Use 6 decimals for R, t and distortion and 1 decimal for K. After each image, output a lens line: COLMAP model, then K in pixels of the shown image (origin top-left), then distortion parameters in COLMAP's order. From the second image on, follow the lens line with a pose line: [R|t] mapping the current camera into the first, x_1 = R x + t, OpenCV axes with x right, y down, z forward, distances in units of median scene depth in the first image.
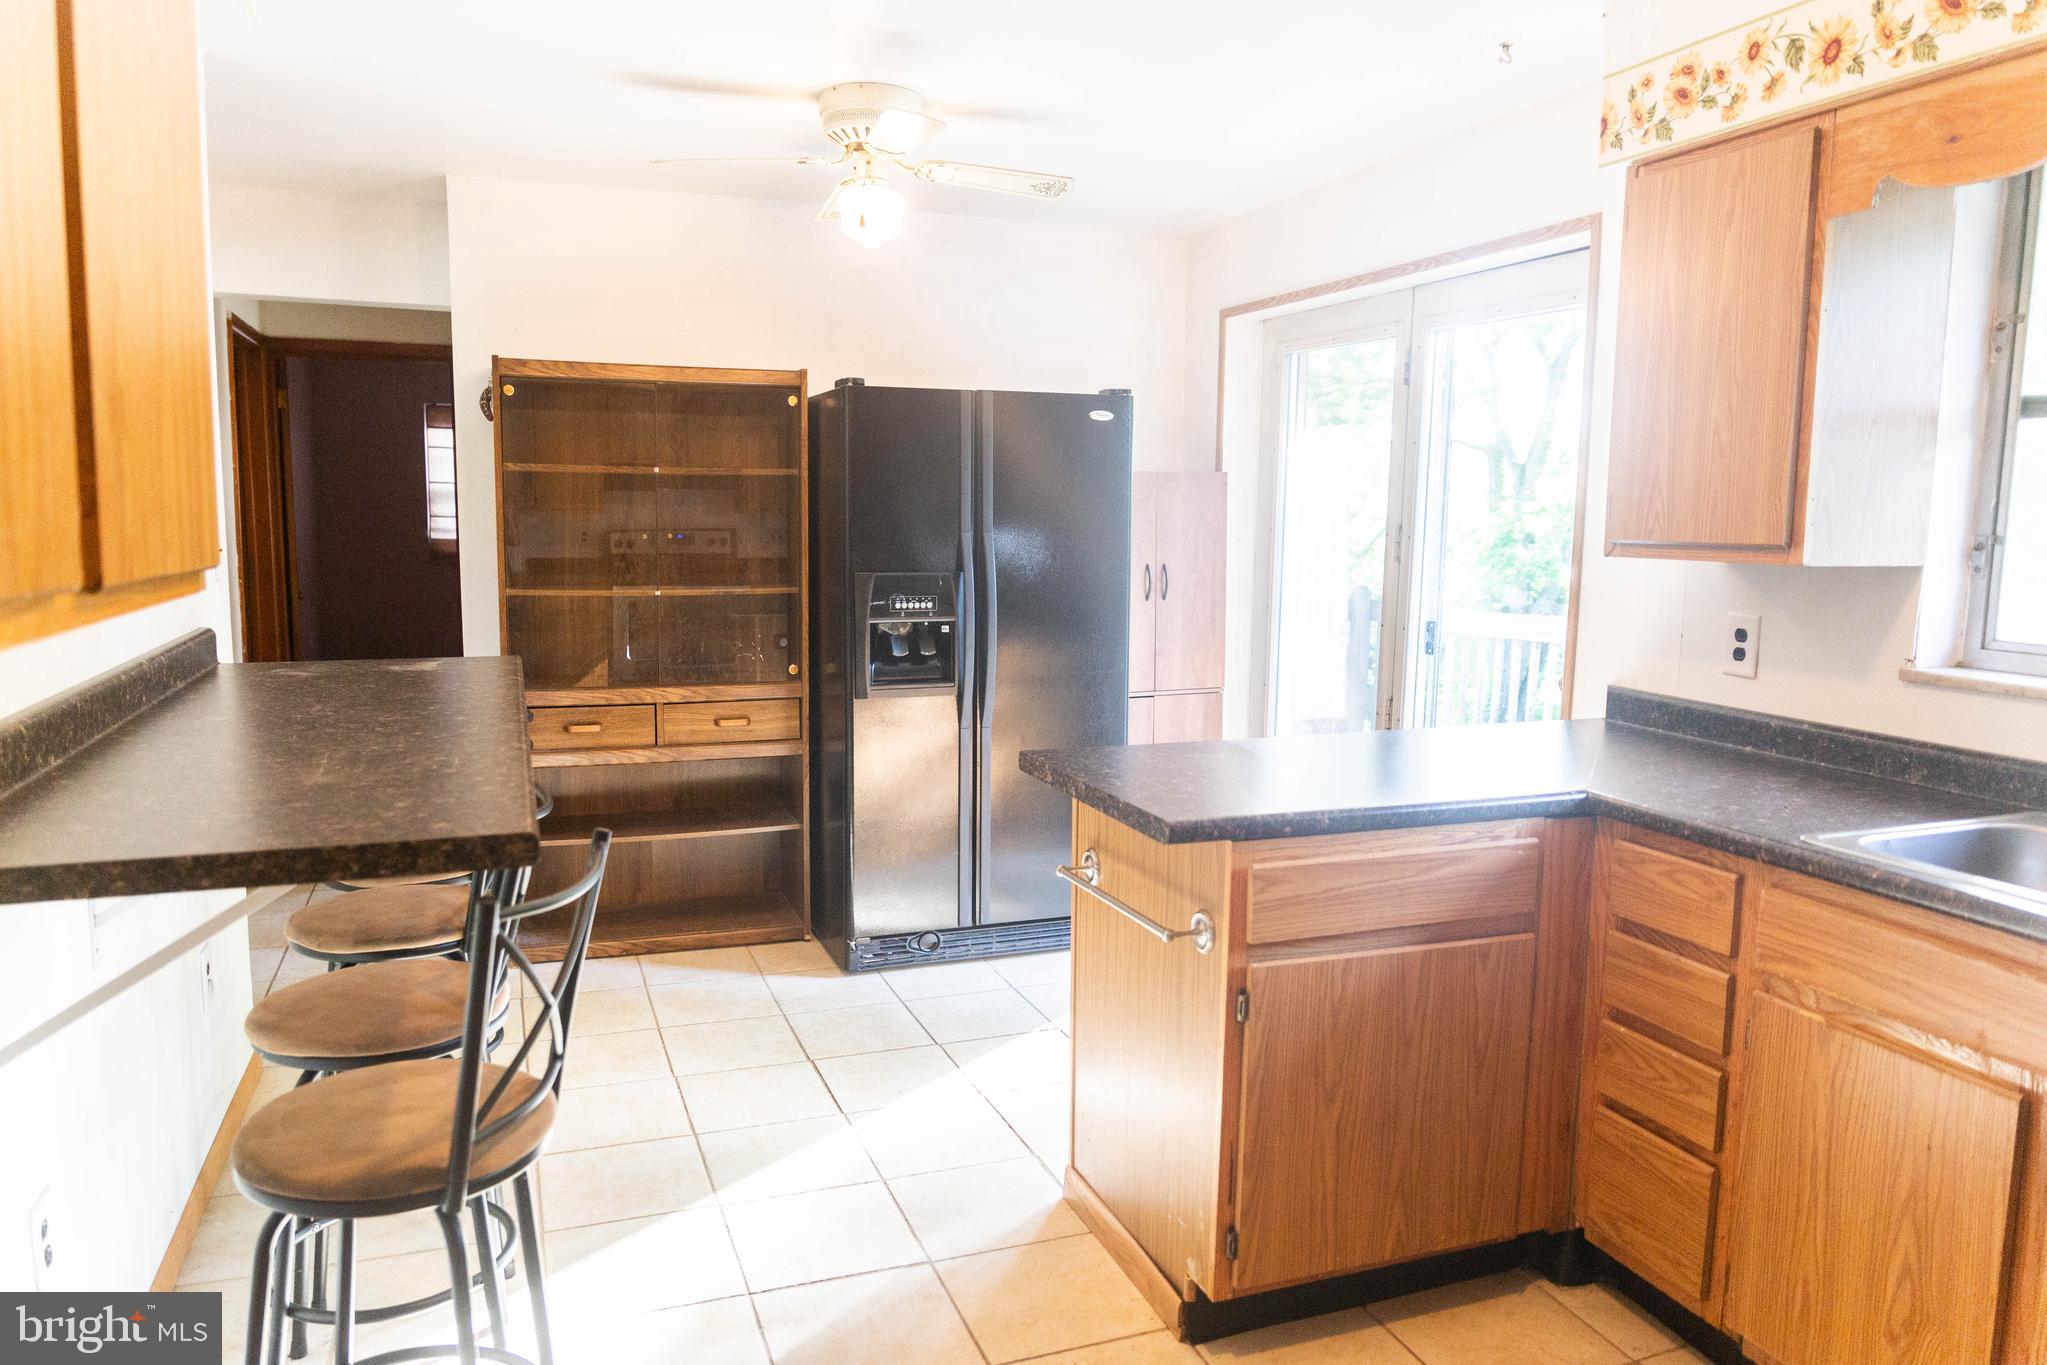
lens RADIAL K [[1396.7, 0, 1015.6], [0, 1396.7, 685.1], [0, 0, 1]] dist [-0.015055, -0.002153]
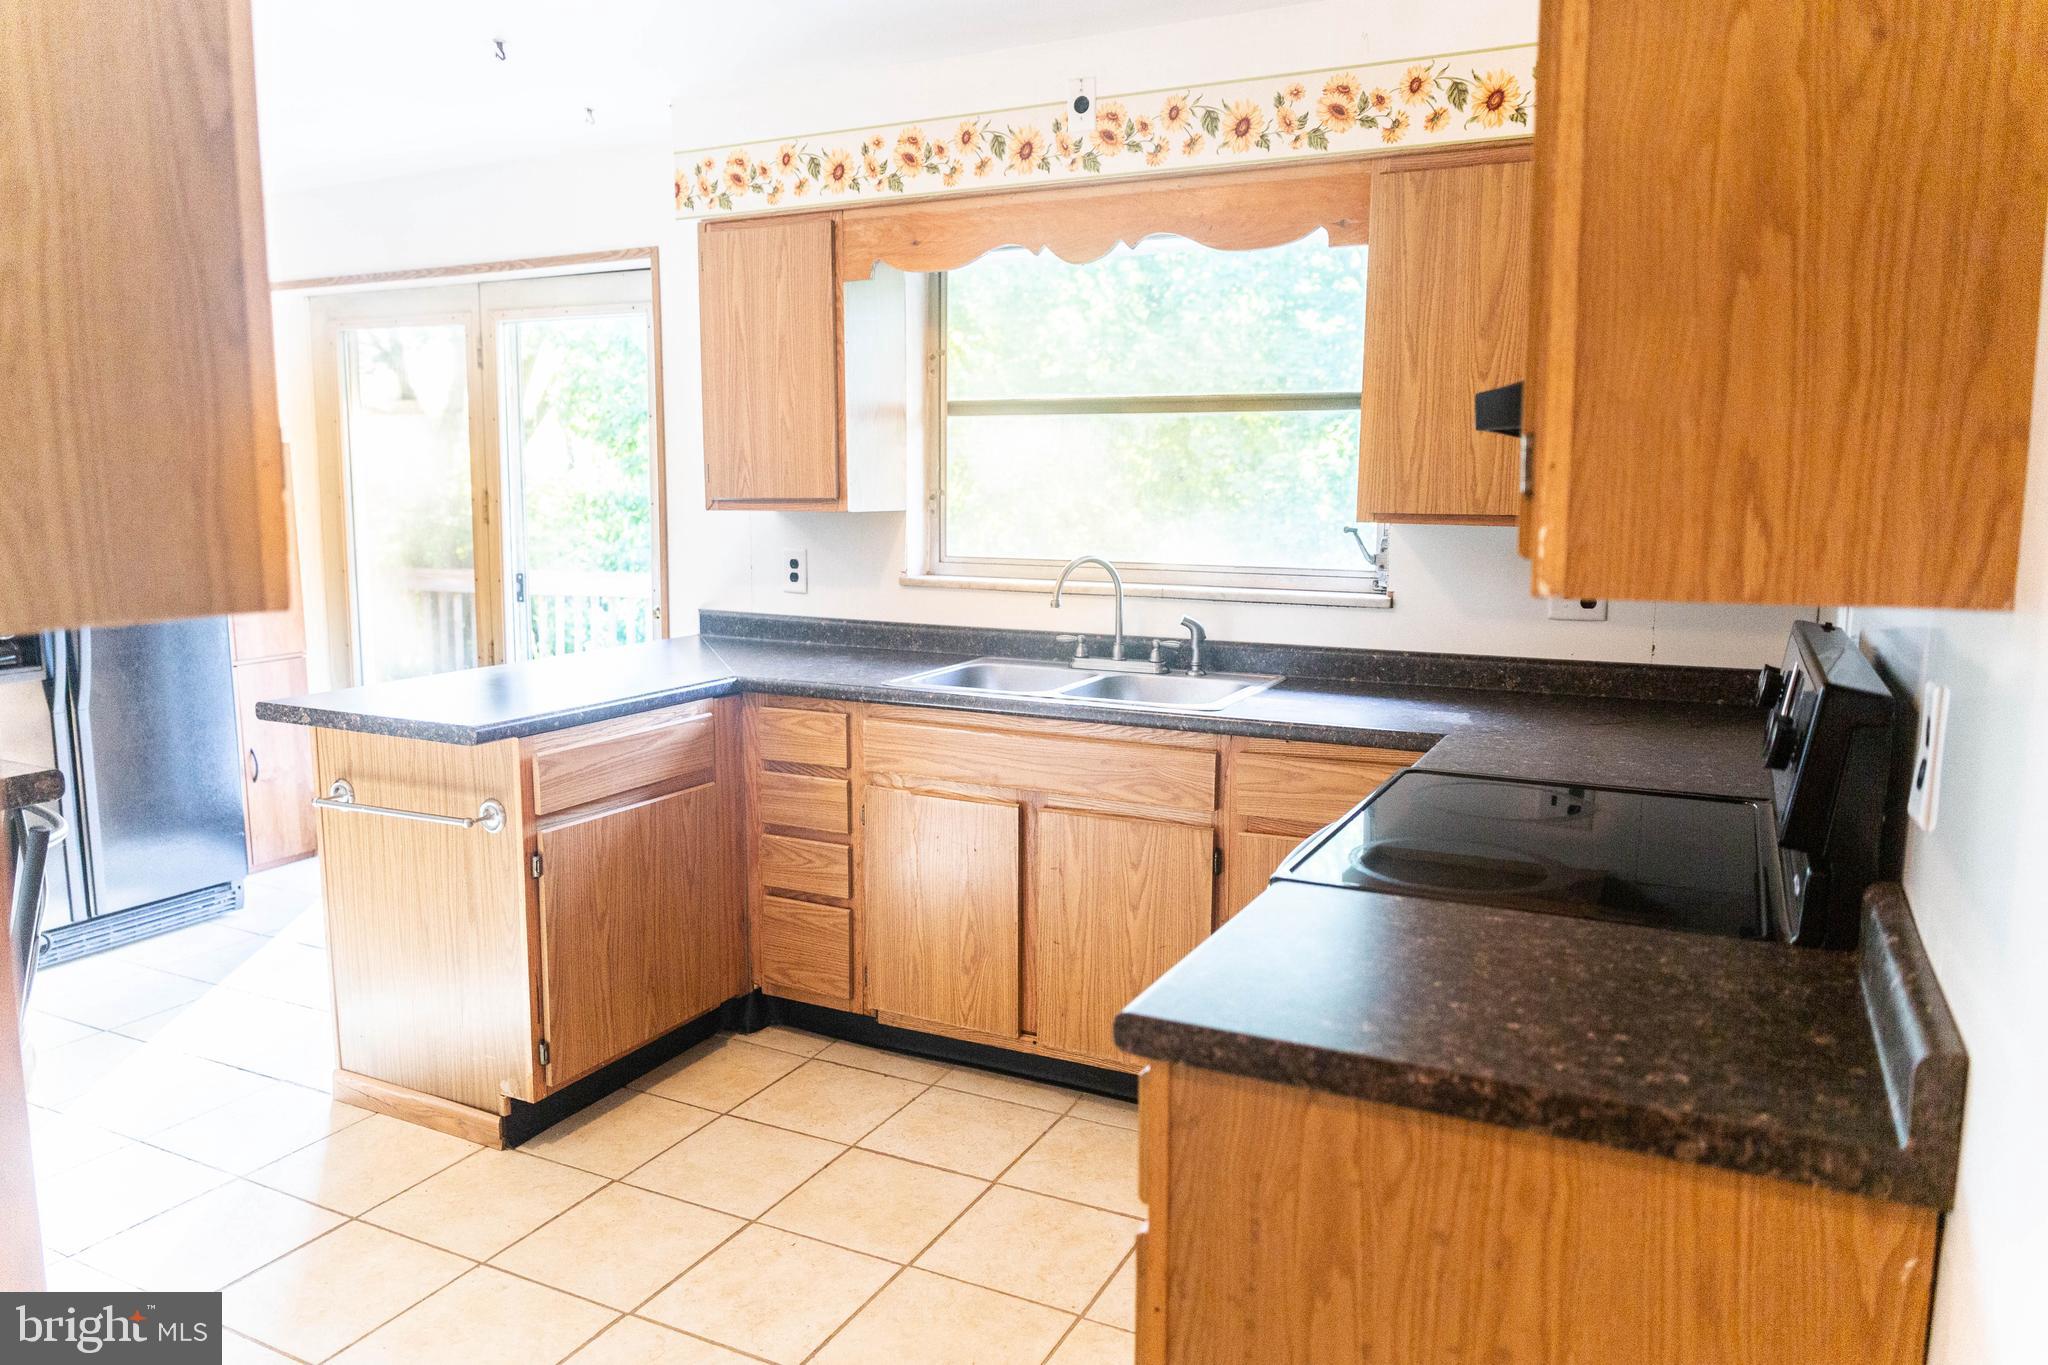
lens RADIAL K [[1397.4, 0, 1016.1], [0, 1397.4, 685.1], [0, 0, 1]] dist [-0.015055, -0.002153]
pose [[0.729244, -0.107779, 0.675712, -0.347135], [0.091555, 0.994006, 0.059740, 0.027240], [-0.678101, 0.018300, 0.734741, -0.235333]]
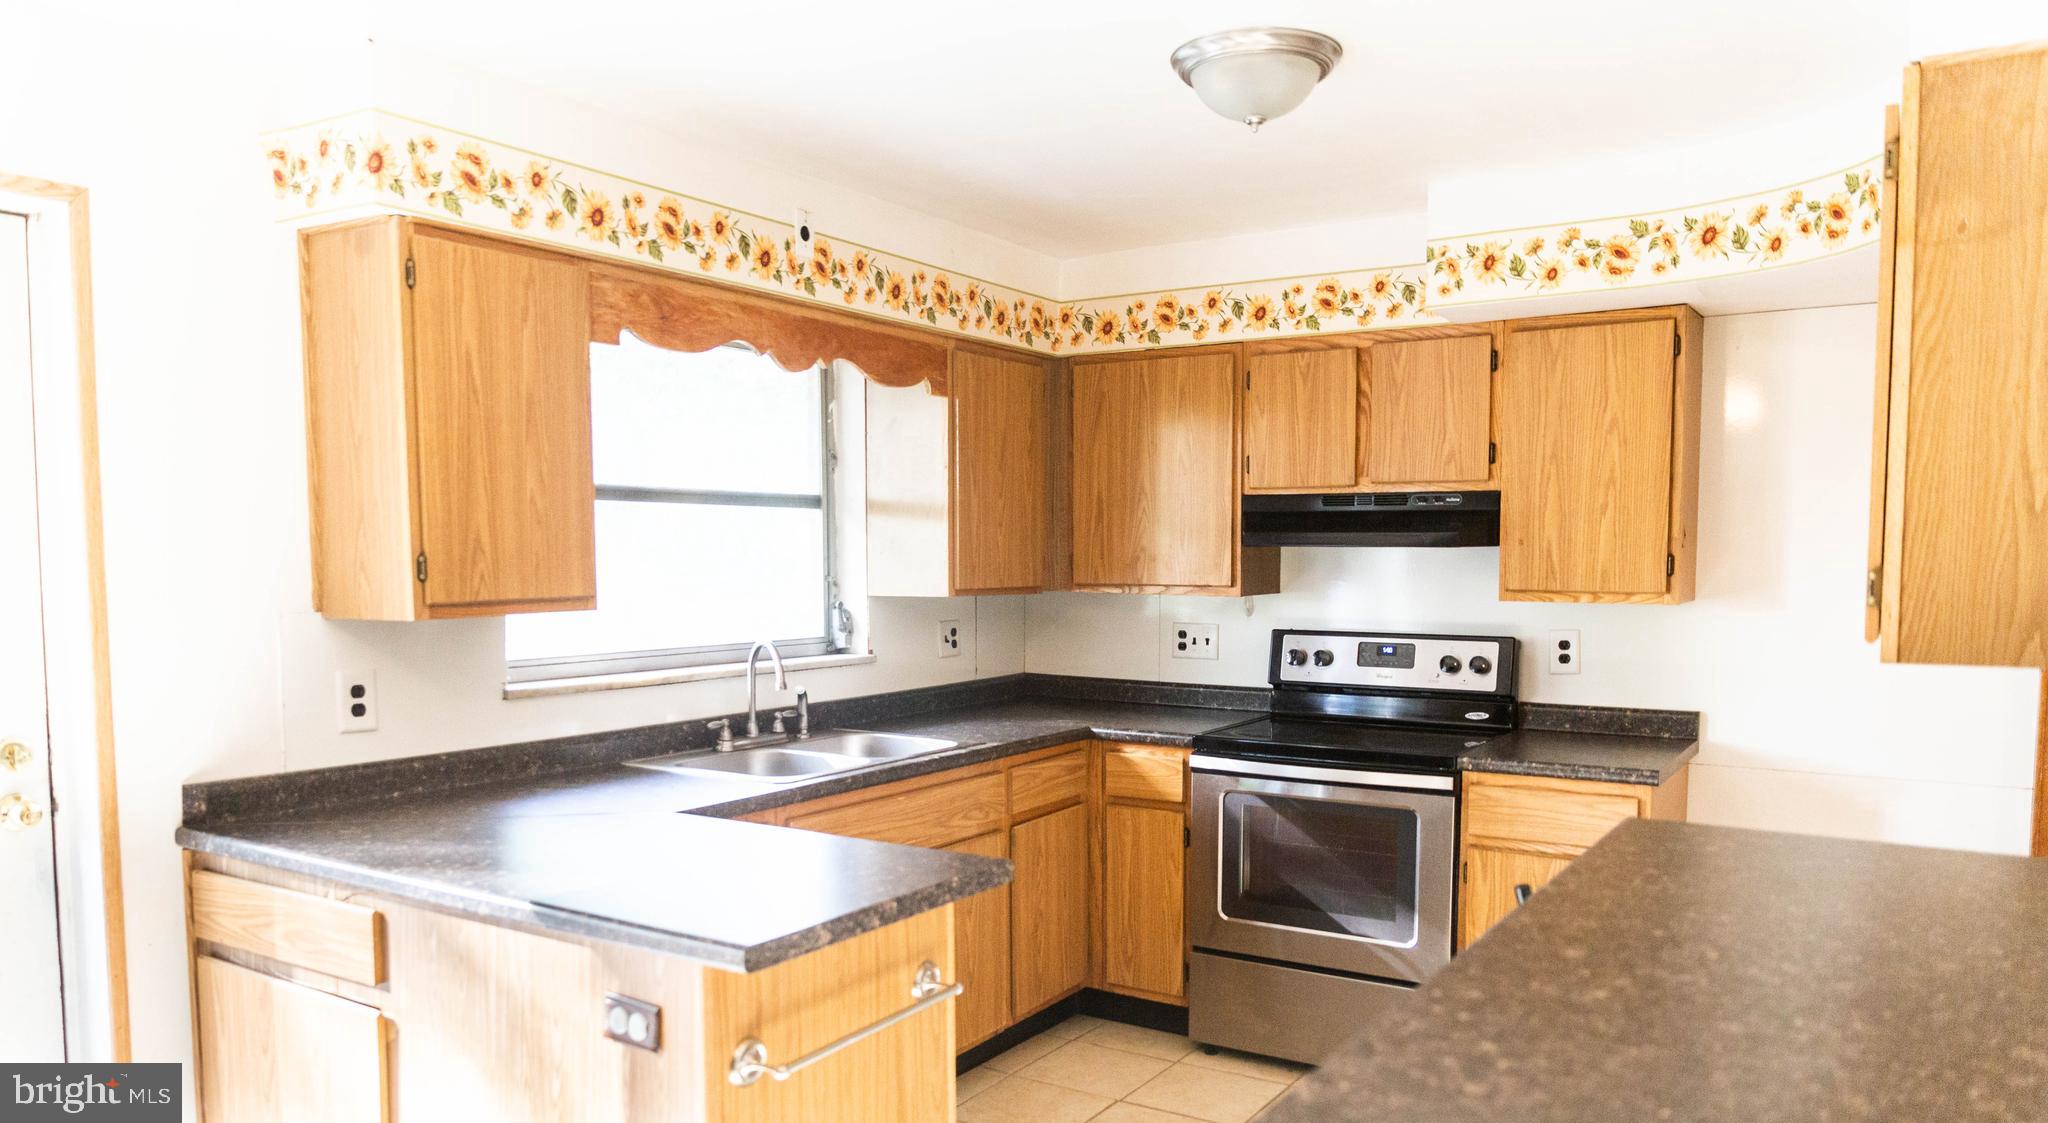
lens RADIAL K [[1433.2, 0, 1028.1], [0, 1433.2, 651.7], [0, 0, 1]] dist [-0.006039, -0.001516]
pose [[-0.608841, -0.068890, 0.790296, -0.717909], [0.092995, 0.983155, 0.157344, -0.220474], [-0.787823, 0.169291, -0.592179, 1.483006]]
